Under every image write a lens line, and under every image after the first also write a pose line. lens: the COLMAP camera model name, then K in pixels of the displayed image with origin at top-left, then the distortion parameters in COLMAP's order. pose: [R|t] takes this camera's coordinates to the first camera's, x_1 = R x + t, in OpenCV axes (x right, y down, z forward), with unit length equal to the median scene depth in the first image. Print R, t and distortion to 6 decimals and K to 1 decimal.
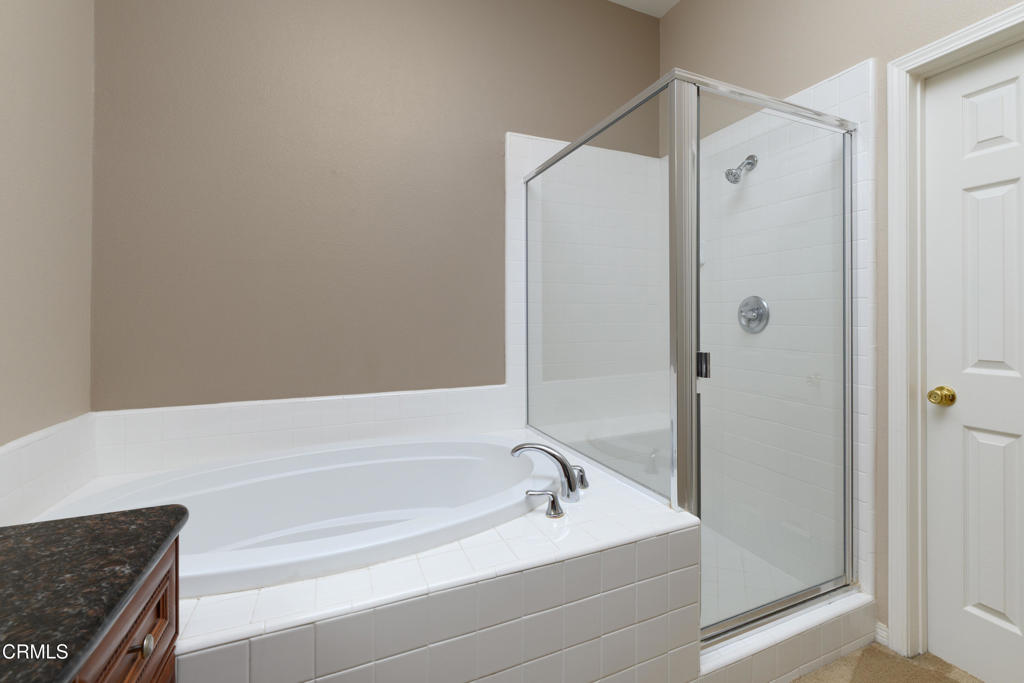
lens RADIAL K [[455.9, 0, 548.5], [0, 455.9, 313.1], [0, 0, 1]] dist [-0.001464, -0.000767]
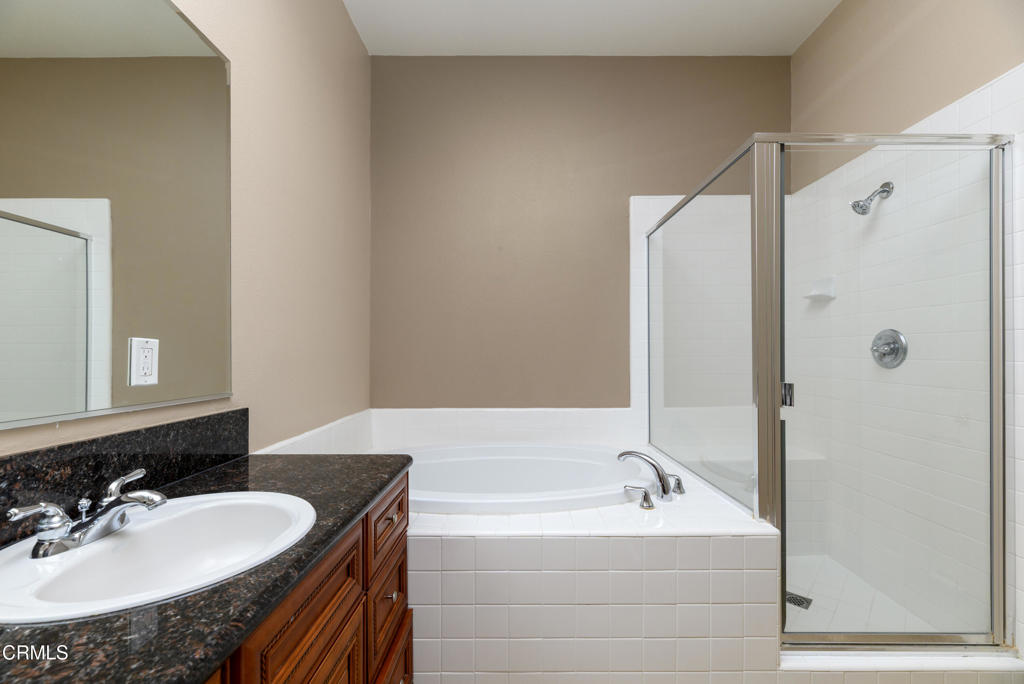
lens RADIAL K [[413.3, 0, 517.6], [0, 413.3, 350.0], [0, 0, 1]] dist [0.000281, -0.000265]
pose [[0.905044, -0.001775, -0.425313, 0.166376], [0.004183, 0.999980, 0.004729, -0.001640], [0.425296, -0.006059, 0.905034, -0.178718]]
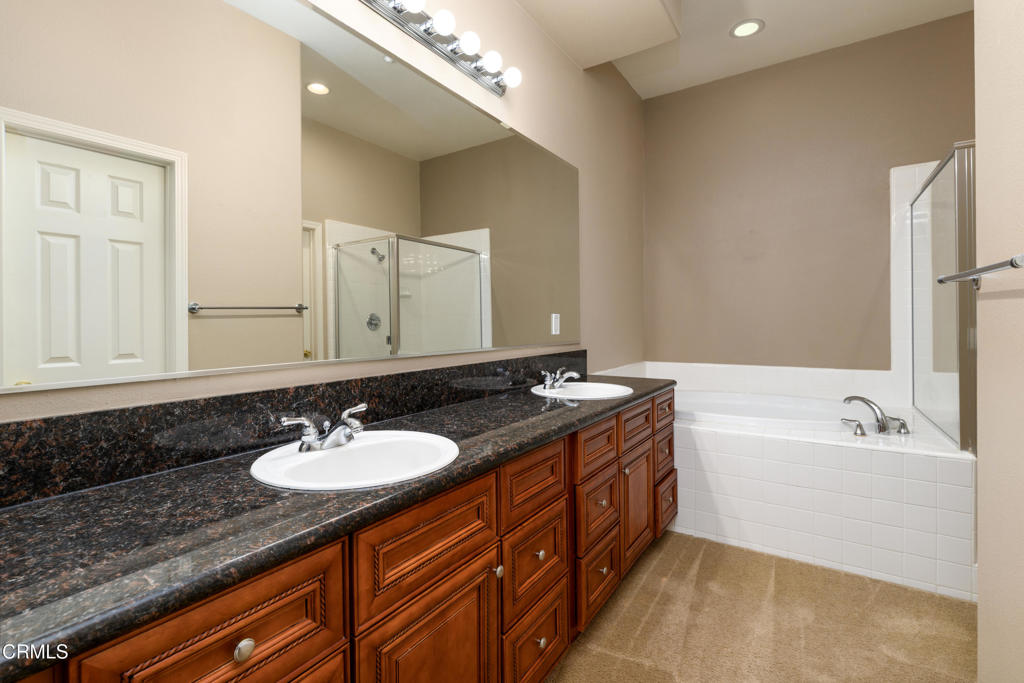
lens RADIAL K [[458.4, 0, 515.0], [0, 458.4, 321.0], [0, 0, 1]] dist [0.000123, 0.000032]
pose [[0.513899, -0.002943, -0.857846, 0.751083], [0.015567, 0.999861, 0.005895, -0.005327], [0.857710, -0.016384, 0.513873, -0.875796]]
